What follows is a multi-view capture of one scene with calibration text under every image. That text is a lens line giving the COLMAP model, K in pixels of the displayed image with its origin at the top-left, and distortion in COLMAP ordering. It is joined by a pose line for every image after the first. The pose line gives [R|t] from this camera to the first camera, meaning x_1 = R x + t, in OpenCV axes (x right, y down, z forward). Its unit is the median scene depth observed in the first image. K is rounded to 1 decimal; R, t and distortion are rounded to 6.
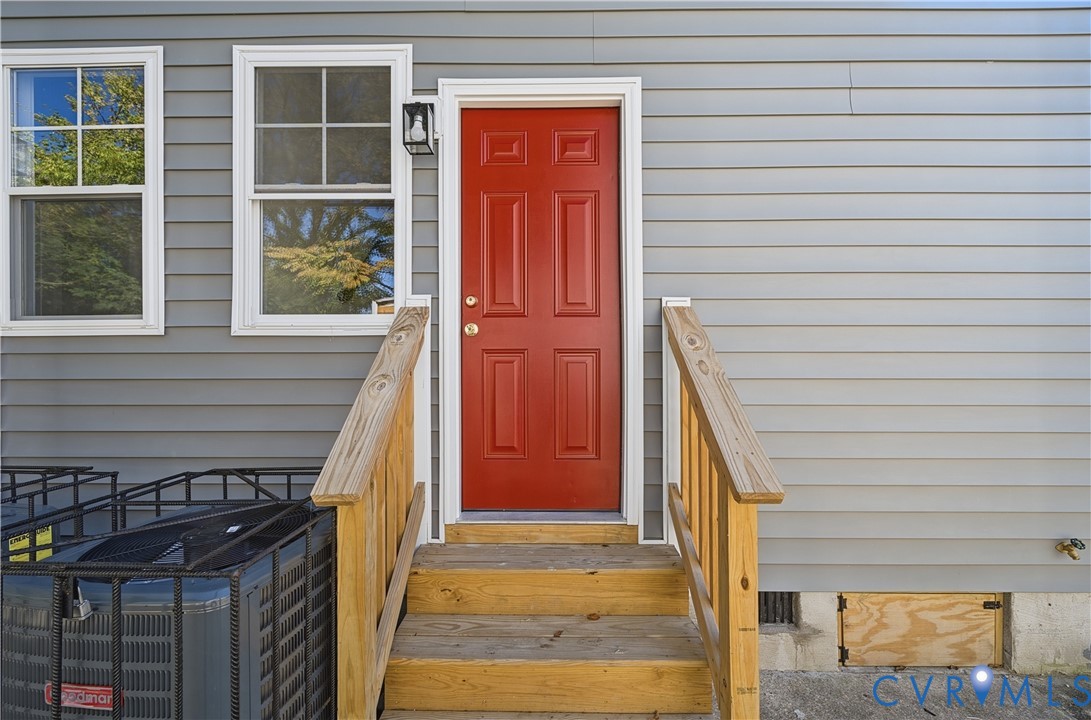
lens RADIAL K [[421.2, 0, 545.2], [0, 421.2, 357.3], [0, 0, 1]] dist [-0.002428, -0.000078]
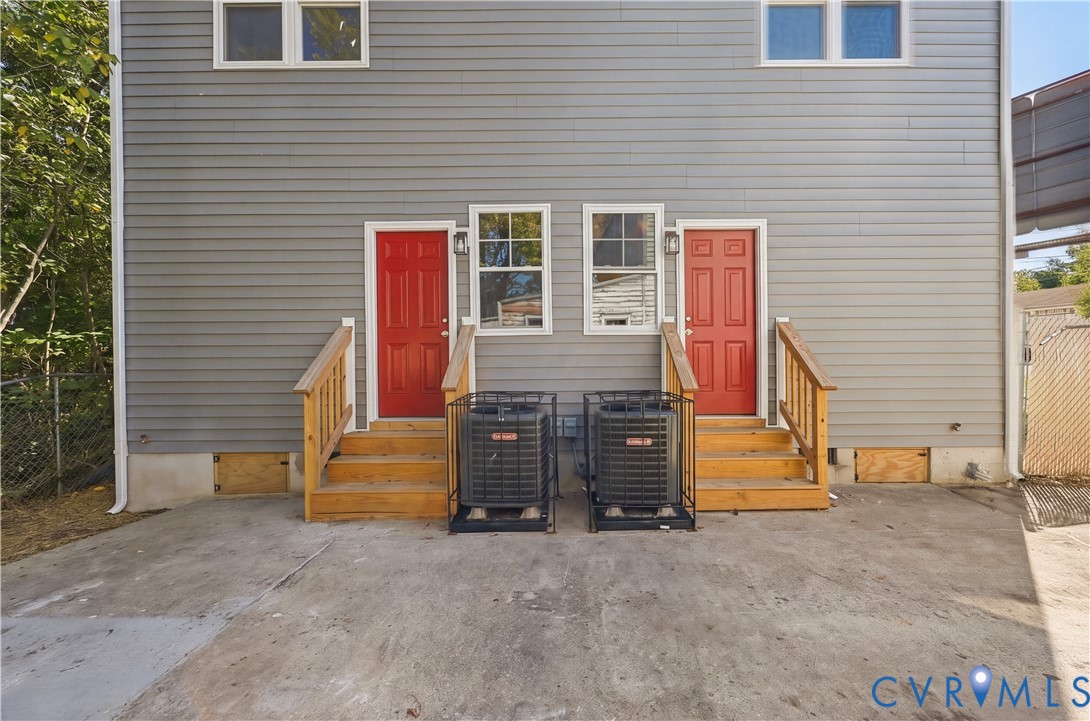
lens RADIAL K [[471.3, 0, 542.9], [0, 471.3, 351.7], [0, 0, 1]] dist [0.001277, 0.000041]
pose [[0.999927, -0.003445, 0.011605, -0.987694], [0.003295, 0.999911, 0.012916, 0.002851], [-0.011648, -0.012876, 0.999849, -1.485016]]
